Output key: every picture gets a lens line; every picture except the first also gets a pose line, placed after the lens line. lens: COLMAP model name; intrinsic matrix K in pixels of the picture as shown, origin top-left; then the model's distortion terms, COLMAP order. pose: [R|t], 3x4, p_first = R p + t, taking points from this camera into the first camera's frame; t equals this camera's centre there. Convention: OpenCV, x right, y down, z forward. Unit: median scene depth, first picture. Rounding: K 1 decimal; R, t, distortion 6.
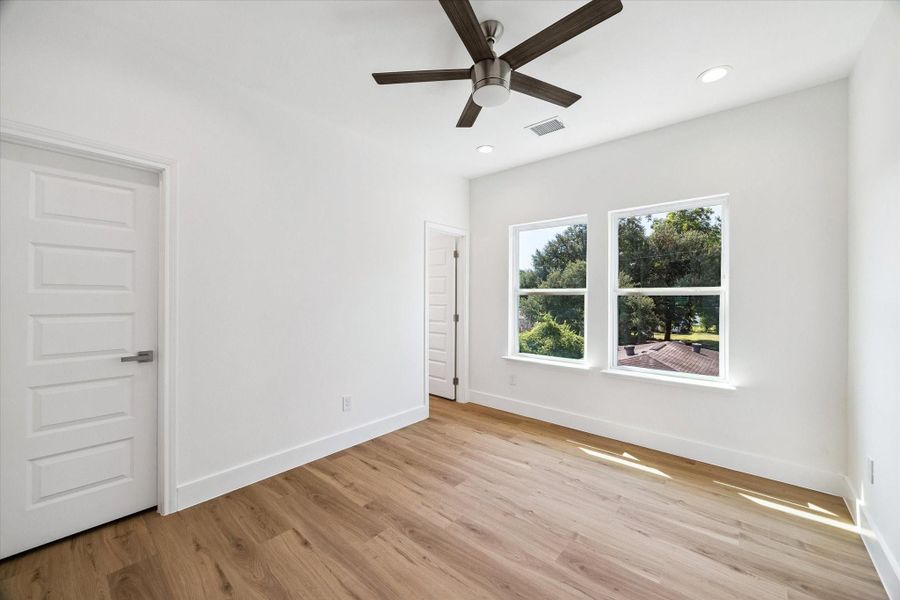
lens RADIAL K [[343.3, 0, 452.9], [0, 343.3, 299.3], [0, 0, 1]] dist [-0.002185, 0.000985]
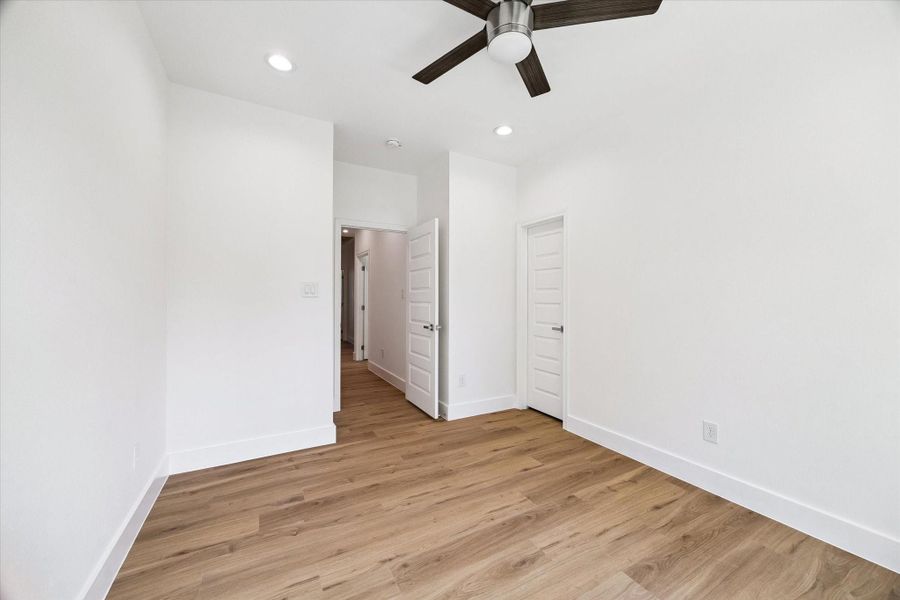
lens RADIAL K [[343.3, 0, 453.9], [0, 343.3, 299.0], [0, 0, 1]] dist [-0.002185, 0.000985]
pose [[-0.338893, -0.003191, -0.940819, 0.838774], [-0.012209, 0.999925, 0.001007, 0.023390], [0.940746, 0.011828, -0.338907, 1.026618]]
